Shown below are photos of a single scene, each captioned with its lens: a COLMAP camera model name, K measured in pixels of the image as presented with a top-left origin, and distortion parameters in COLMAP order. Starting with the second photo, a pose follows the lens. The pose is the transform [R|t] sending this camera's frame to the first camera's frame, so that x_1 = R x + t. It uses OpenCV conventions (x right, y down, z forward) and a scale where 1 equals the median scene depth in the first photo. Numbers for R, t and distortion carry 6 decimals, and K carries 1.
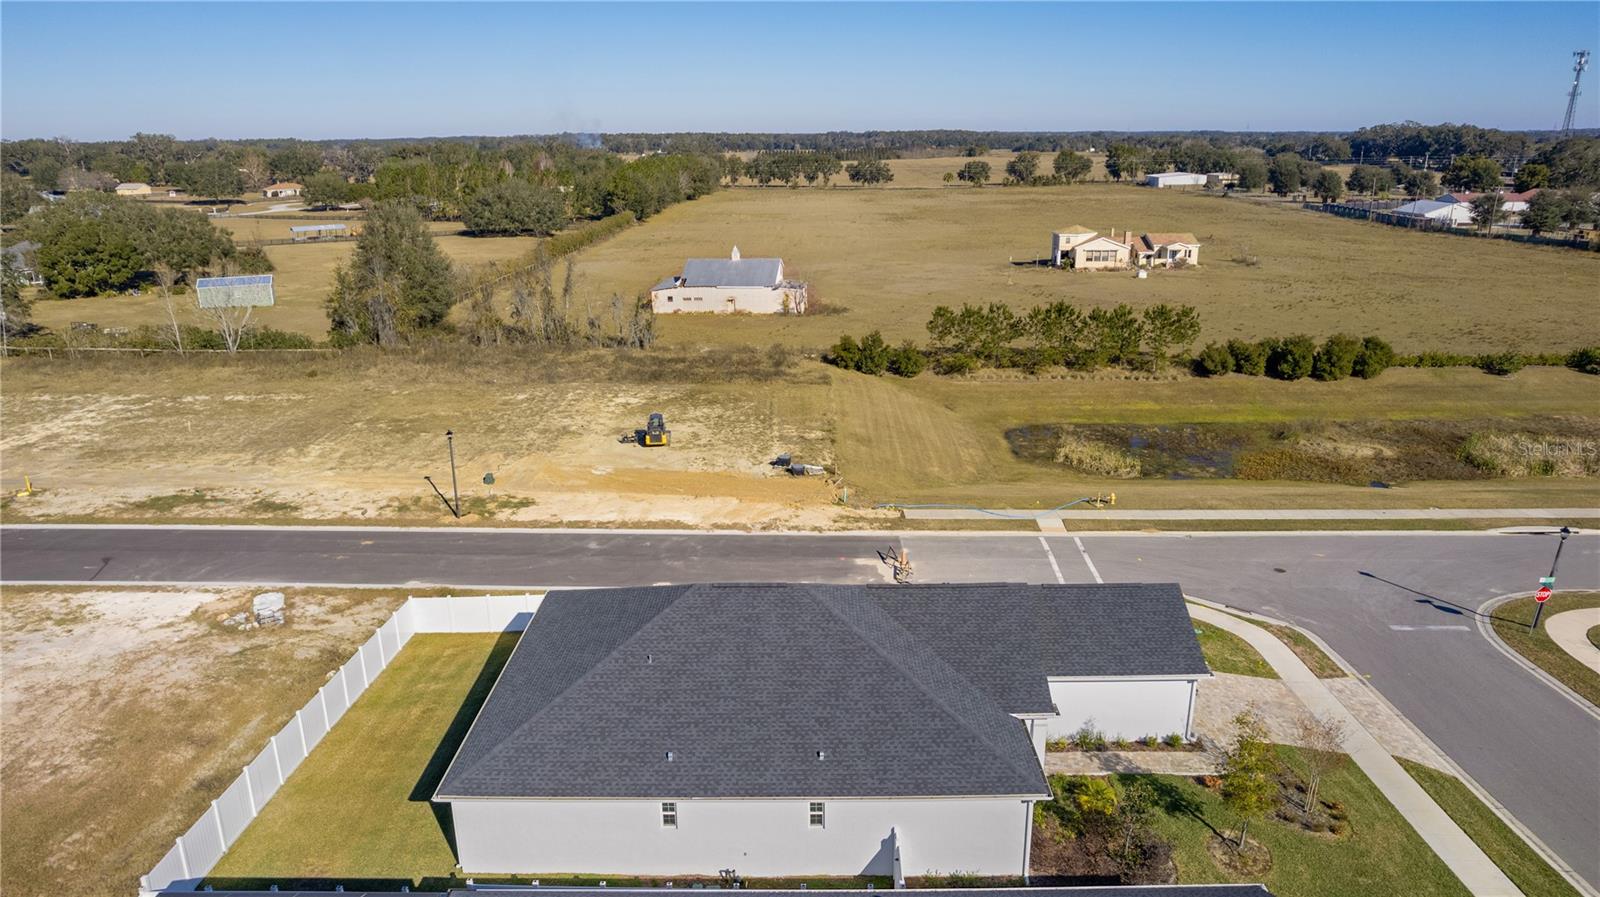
lens RADIAL K [[1042.8, 0, 798.5], [0, 1042.8, 432.4], [0, 0, 1]] dist [-0.080765, 0.074404]
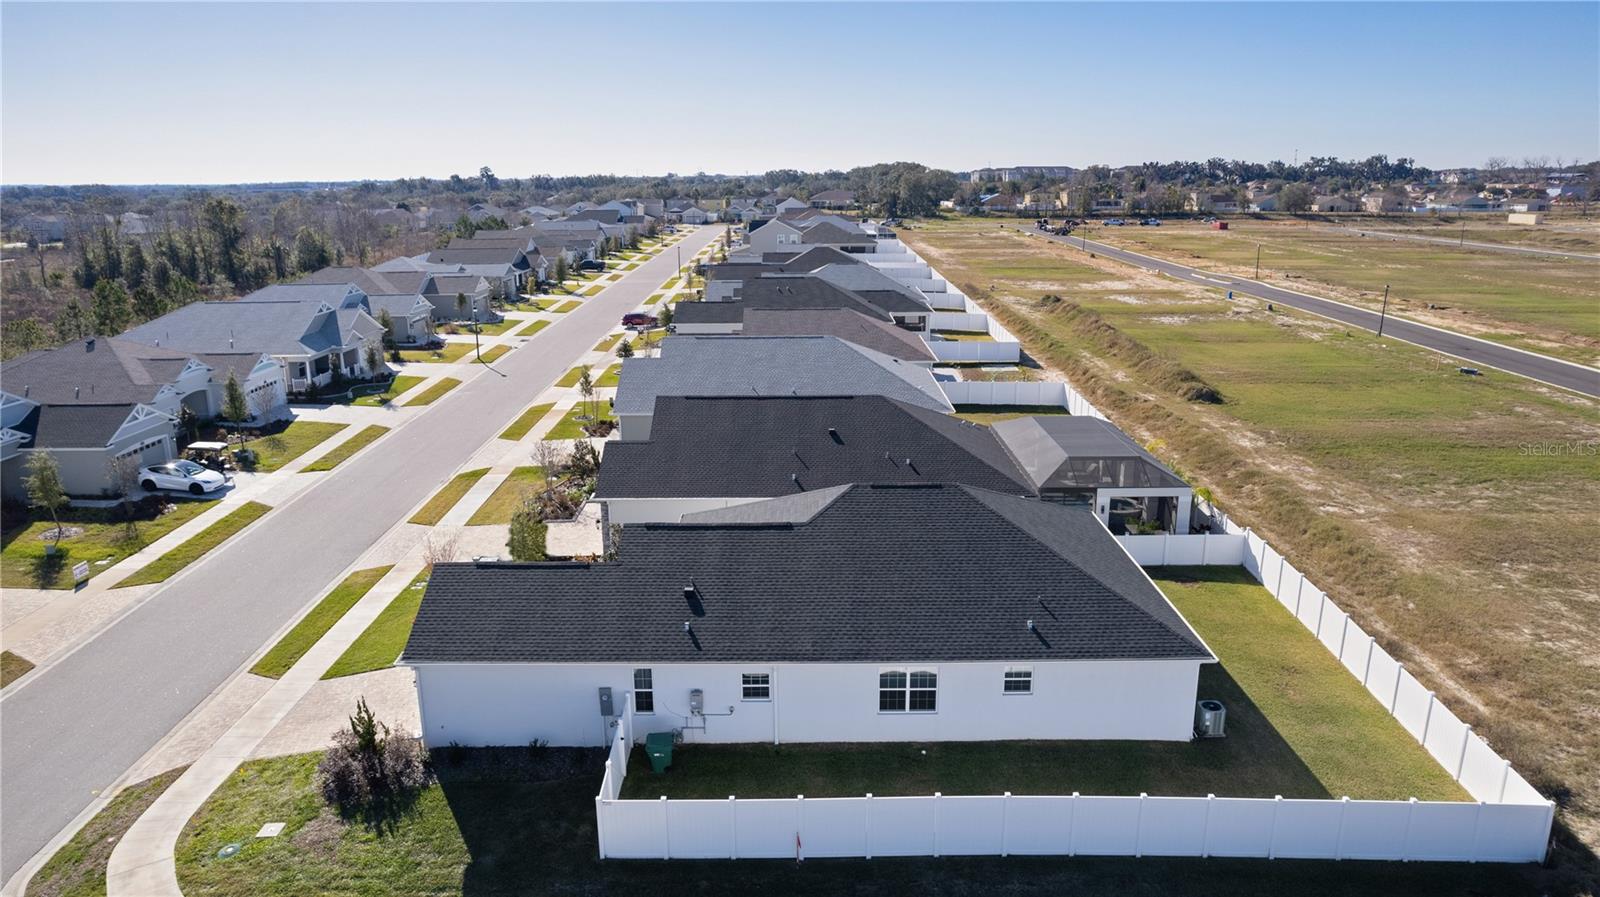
lens RADIAL K [[1042.8, 0, 798.5], [0, 1042.8, 432.4], [0, 0, 1]] dist [-0.080765, 0.074404]
pose [[-0.999856, 0.016894, 0.001670, 0.026431], [0.015420, 0.862627, 0.505606, -0.196779], [0.007101, 0.505558, -0.862763, 0.854916]]
